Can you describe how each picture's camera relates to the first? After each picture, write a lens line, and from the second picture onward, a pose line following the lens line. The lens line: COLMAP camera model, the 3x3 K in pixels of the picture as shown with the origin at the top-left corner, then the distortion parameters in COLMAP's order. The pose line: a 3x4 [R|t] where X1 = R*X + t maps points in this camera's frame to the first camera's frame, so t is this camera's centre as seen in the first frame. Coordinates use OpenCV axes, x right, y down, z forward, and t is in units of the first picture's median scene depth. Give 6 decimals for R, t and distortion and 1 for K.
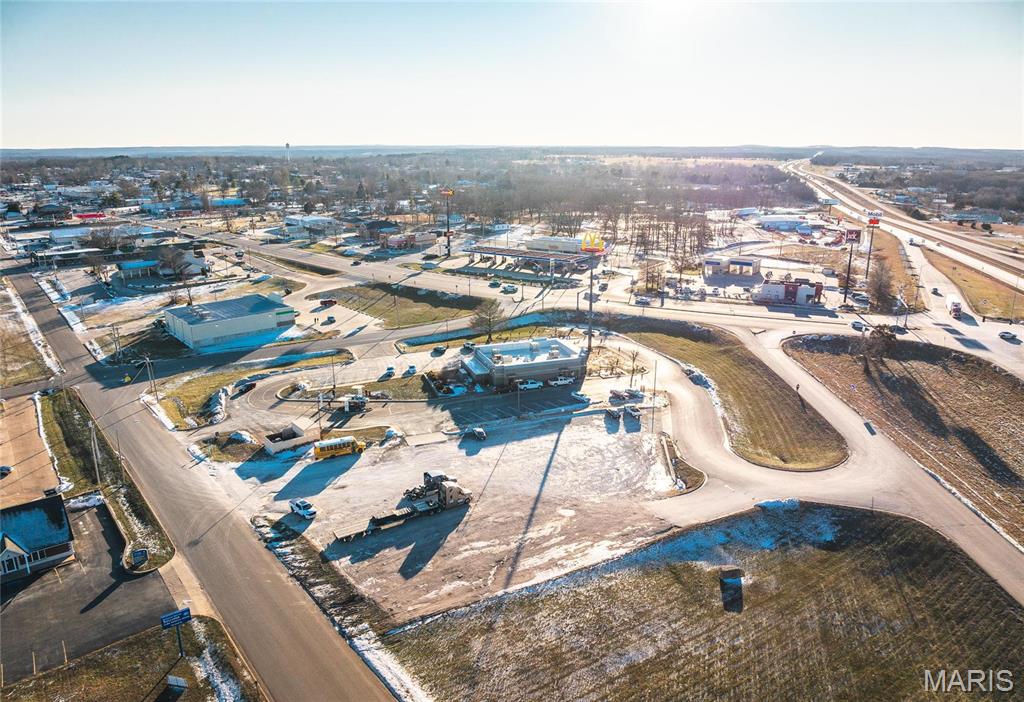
lens RADIAL K [[720.5, 0, 512.0], [0, 720.5, 351.0], [0, 0, 1]] dist [-0.001626, -0.036715]
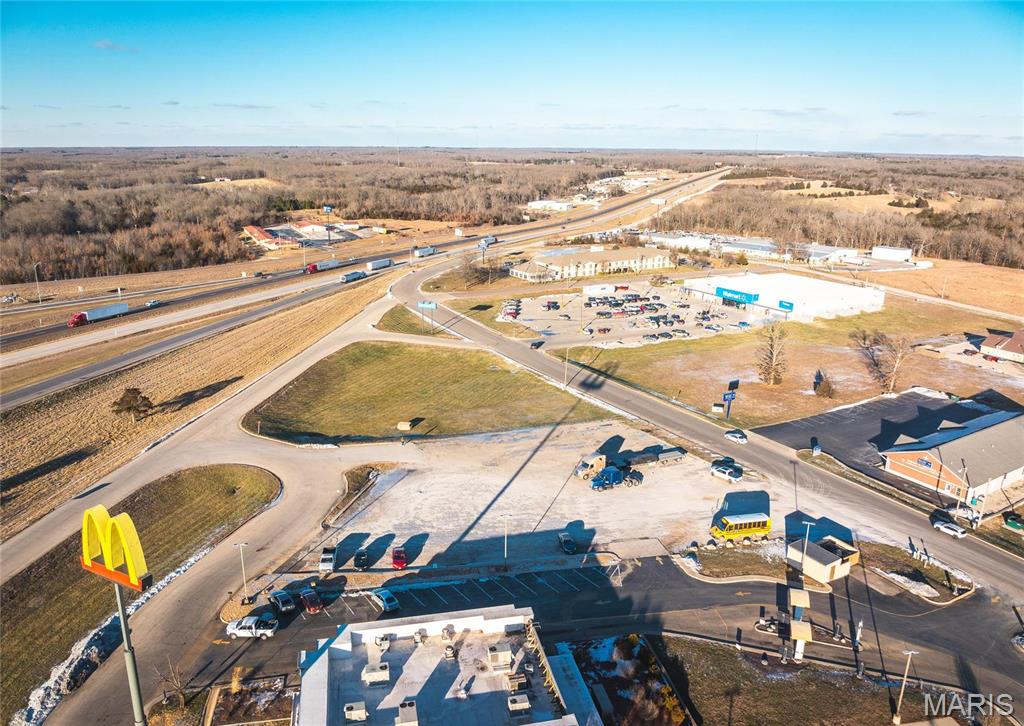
lens RADIAL K [[721.0, 0, 512.0], [0, 721.0, 363.0], [0, 0, 1]] dist [-0.048128, 0.000073]
pose [[-0.992063, -0.033990, 0.121063, -0.088802], [0.037549, 0.838767, 0.543194, -0.552911], [-0.120007, 0.543428, -0.830834, 1.888481]]
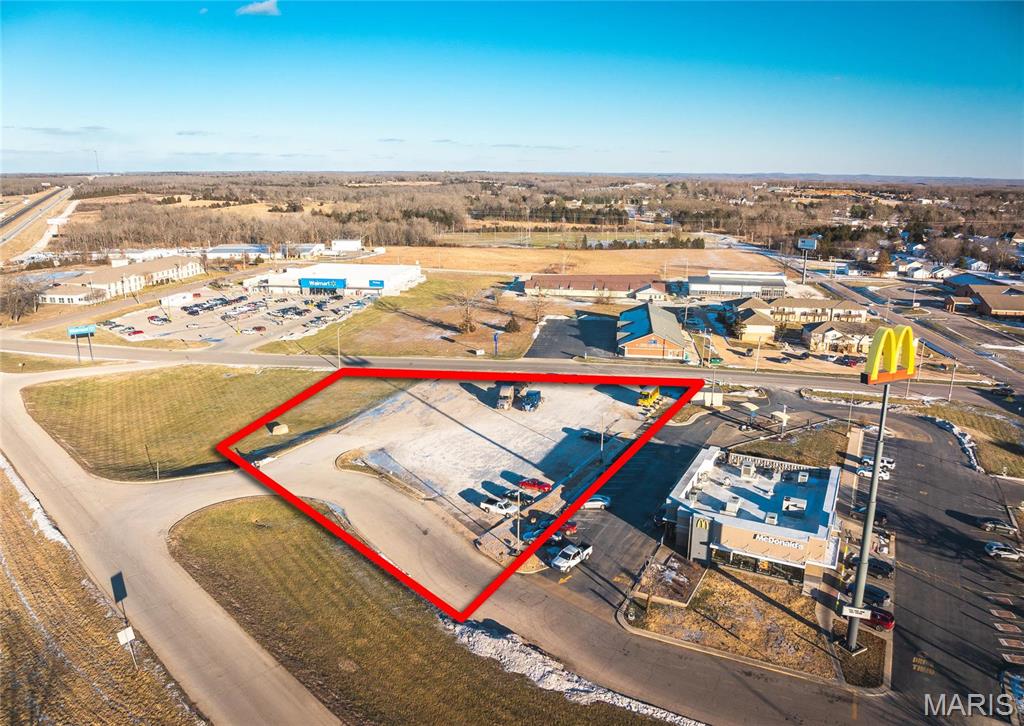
lens RADIAL K [[721.0, 0, 512.0], [0, 721.0, 363.0], [0, 0, 1]] dist [-0.048128, 0.000073]
pose [[-0.727378, 0.182272, -0.661588, 0.754867], [-0.192349, 0.871281, 0.451522, -0.439967], [0.658728, 0.455683, -0.598690, 1.776319]]
